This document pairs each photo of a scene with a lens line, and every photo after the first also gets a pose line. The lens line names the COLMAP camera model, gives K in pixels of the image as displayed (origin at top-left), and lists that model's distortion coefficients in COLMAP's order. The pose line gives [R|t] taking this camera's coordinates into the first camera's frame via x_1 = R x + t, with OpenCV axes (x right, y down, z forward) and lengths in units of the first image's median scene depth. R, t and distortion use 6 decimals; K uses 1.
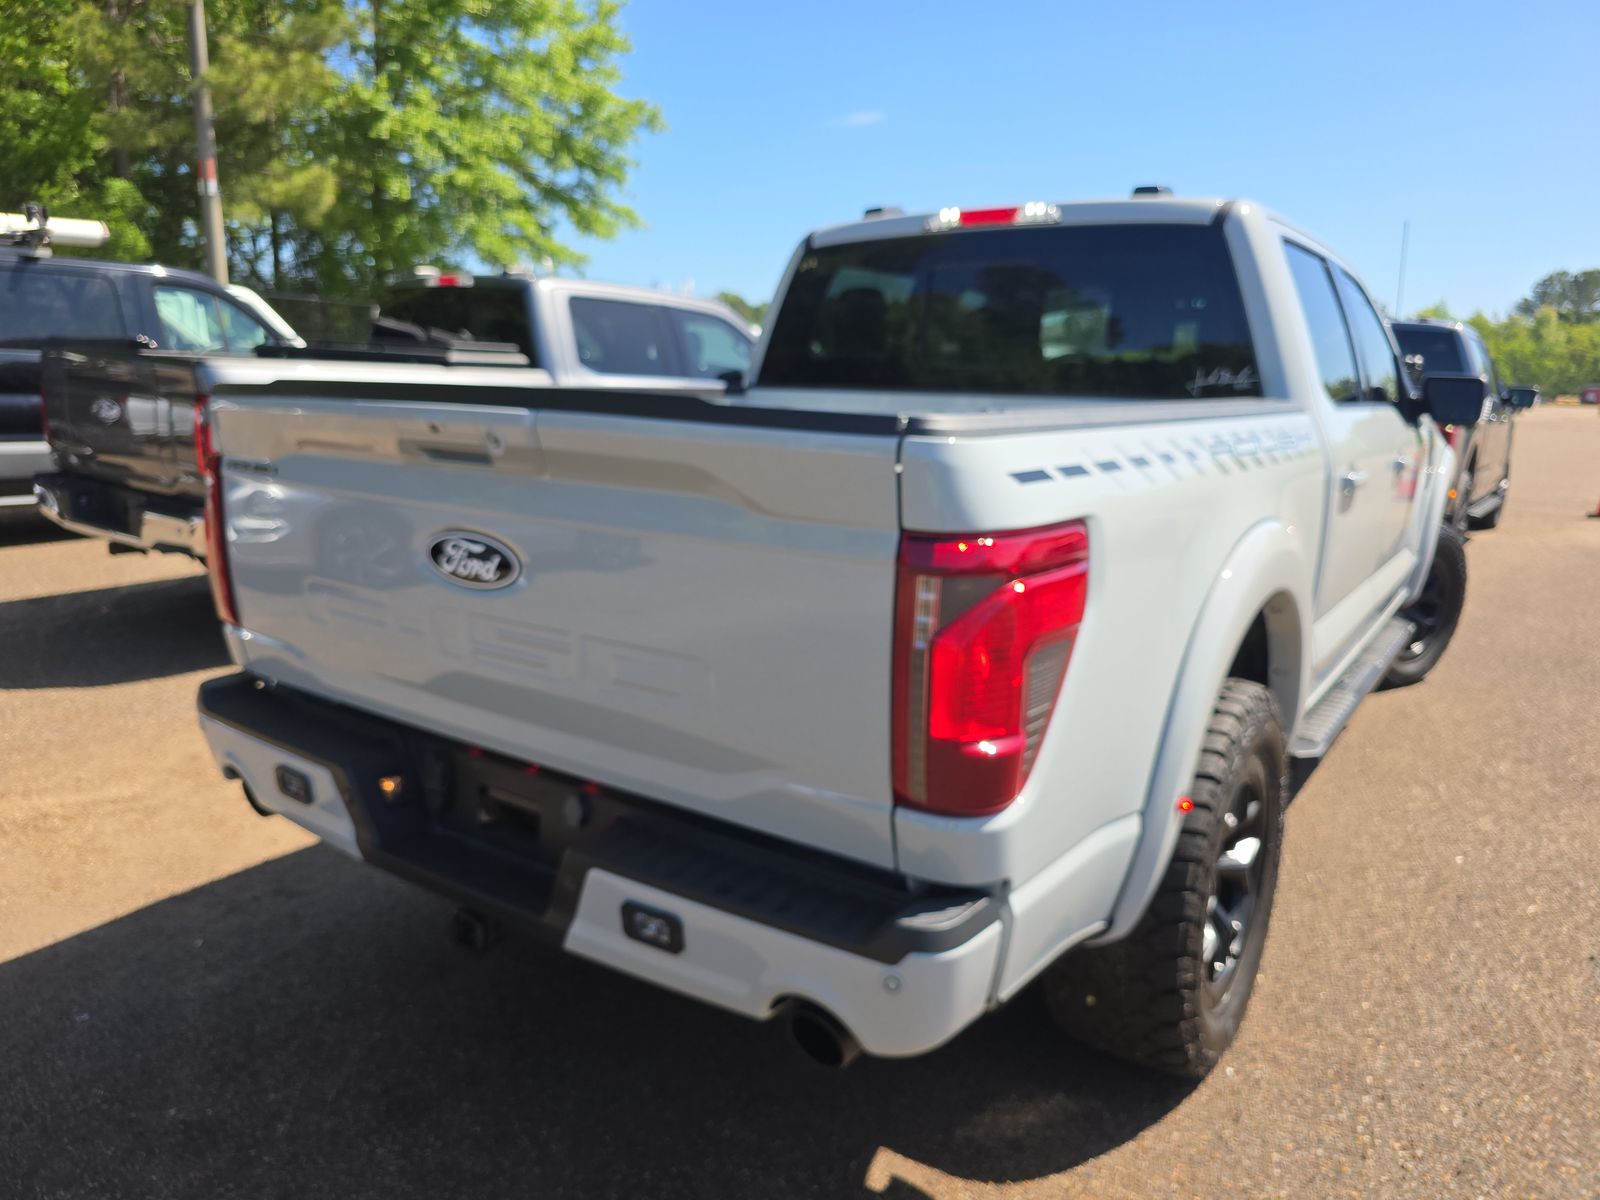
lens RADIAL K [[1090.0, 0, 800.0], [0, 1090.0, 600.0], [0, 0, 1]] dist [0.034089, -0.061877]
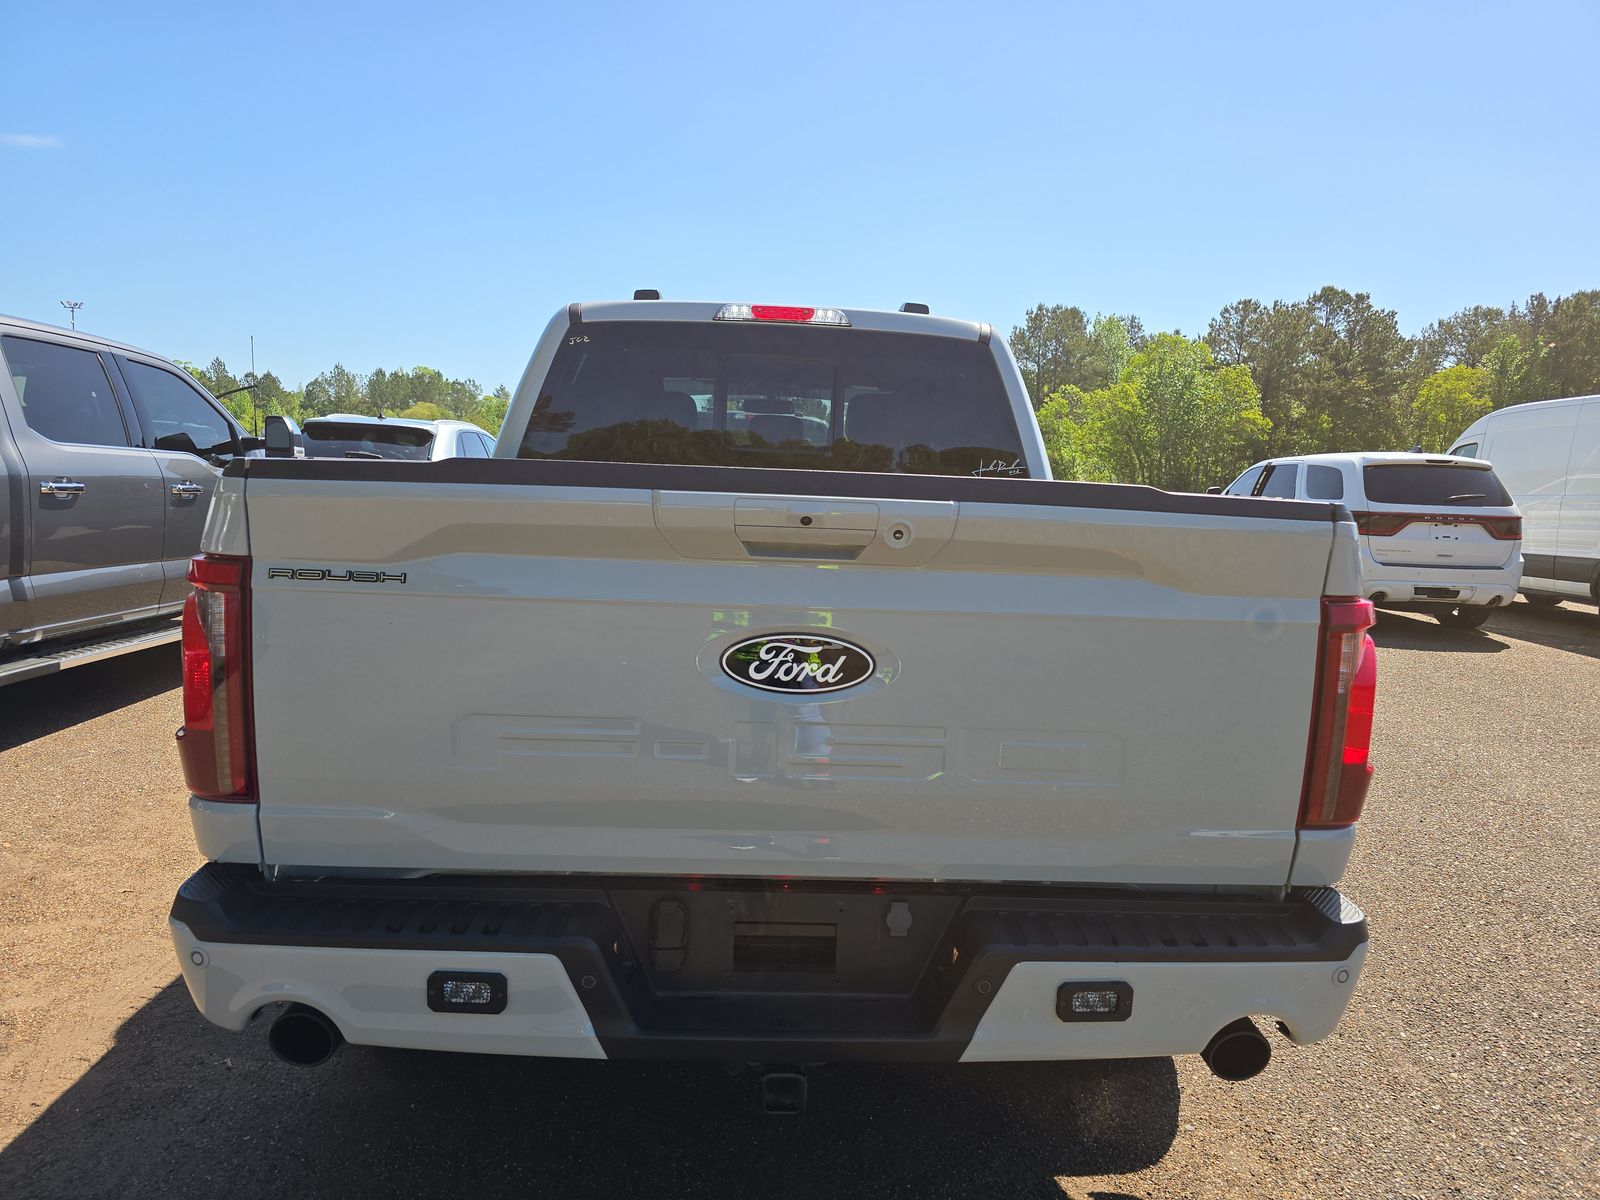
lens RADIAL K [[1078.3, 0, 807.5], [0, 1078.3, 600.7], [0, 0, 1]] dist [0.049552, -0.052101]
pose [[0.784027, -0.059770, 0.617842, -0.766021], [0.098610, 0.994706, -0.028905, -0.055819], [-0.612844, 0.083588, 0.785770, 0.271183]]
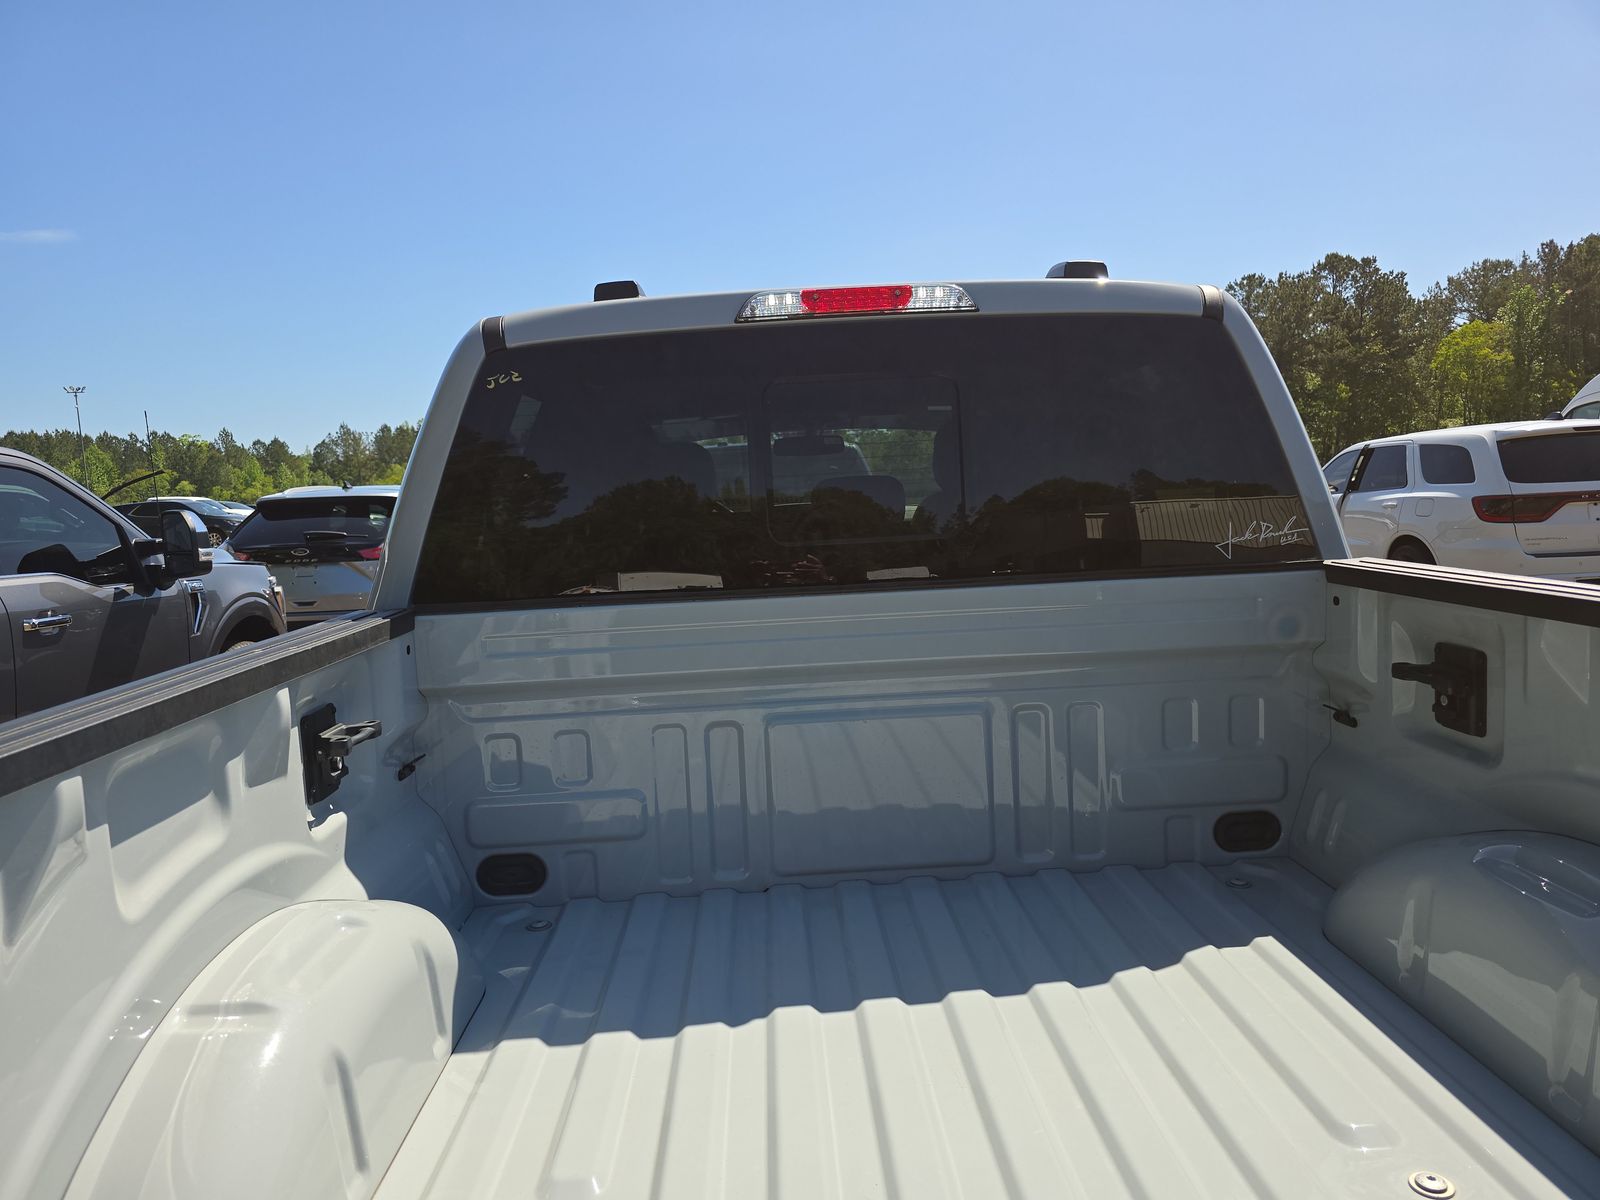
lens RADIAL K [[1078.3, 0, 807.5], [0, 1078.3, 600.7], [0, 0, 1]] dist [0.049552, -0.052101]
pose [[0.787292, -0.119907, 0.604808, -0.370513], [0.184978, 0.981657, -0.046170, -0.257245], [-0.588179, 0.148225, 0.795032, 0.889430]]
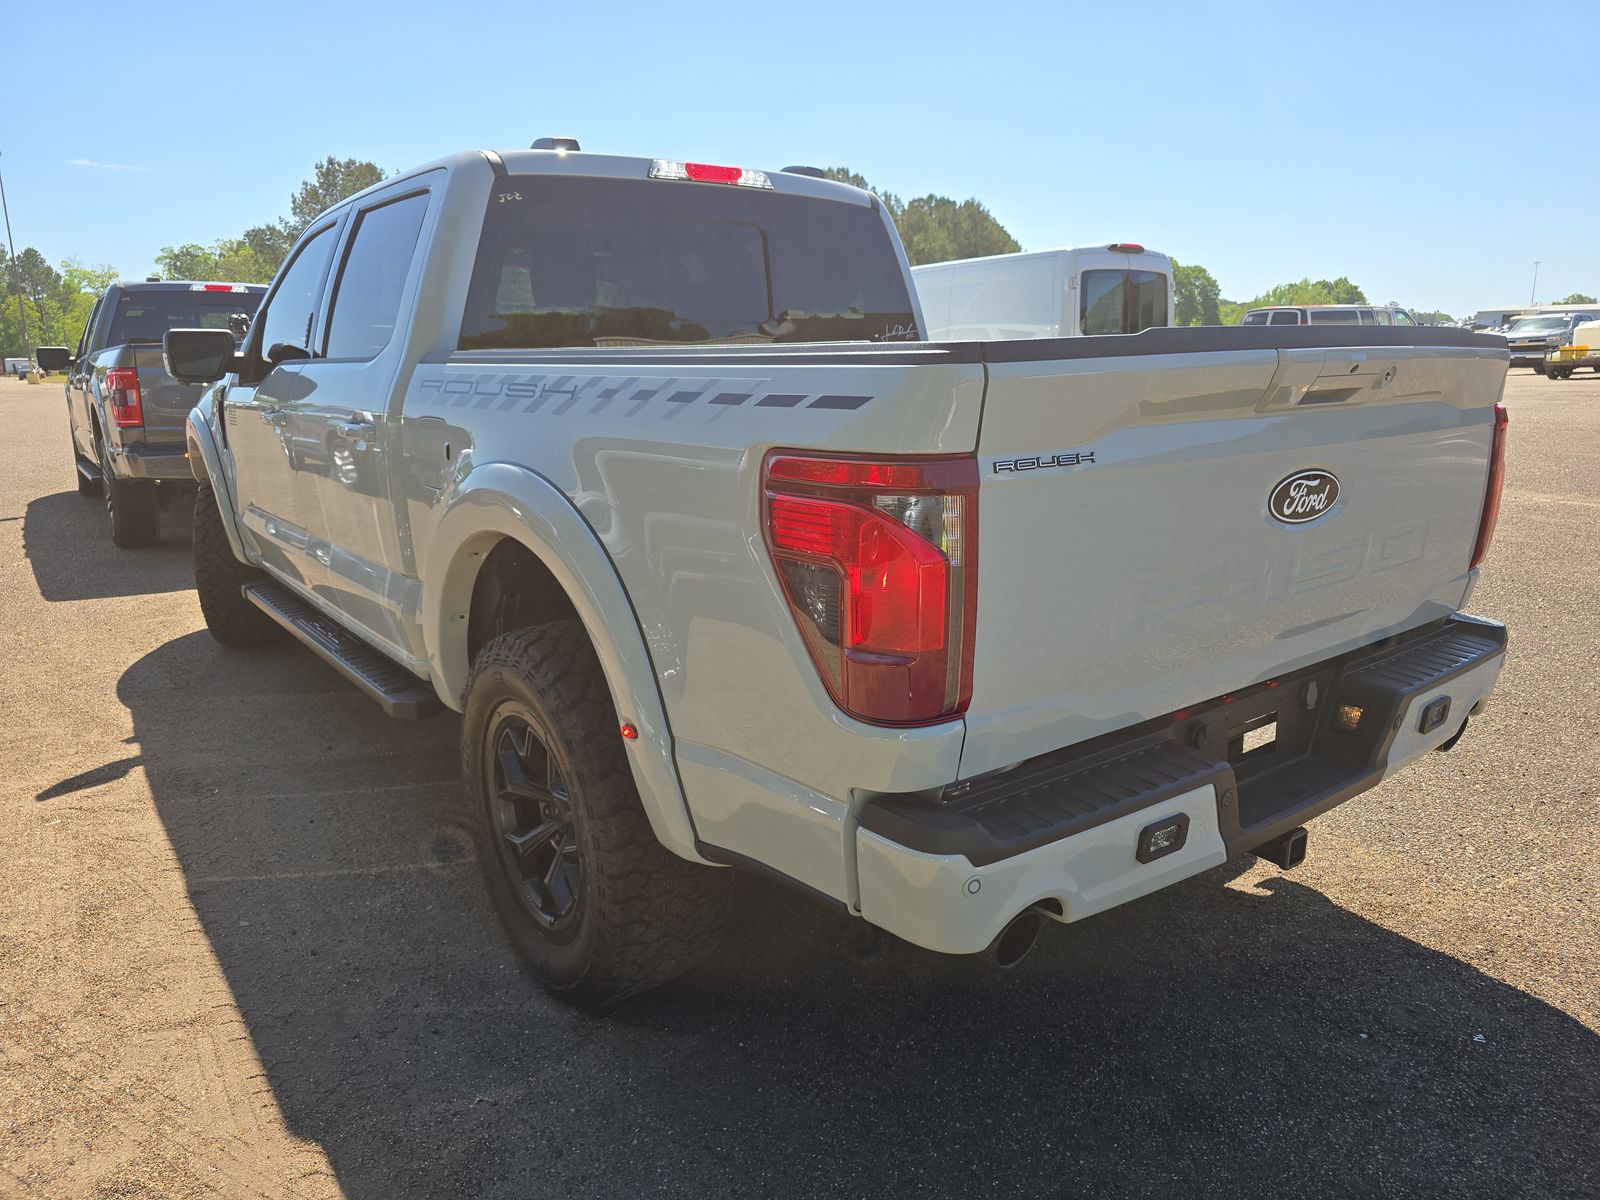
lens RADIAL K [[1078.3, 0, 807.5], [0, 1078.3, 600.7], [0, 0, 1]] dist [0.049552, -0.052101]
pose [[0.289898, -0.234267, 0.927943, -1.310747], [0.208639, 0.961729, 0.177615, -0.206051], [-0.934039, 0.142115, 0.327680, 1.023062]]
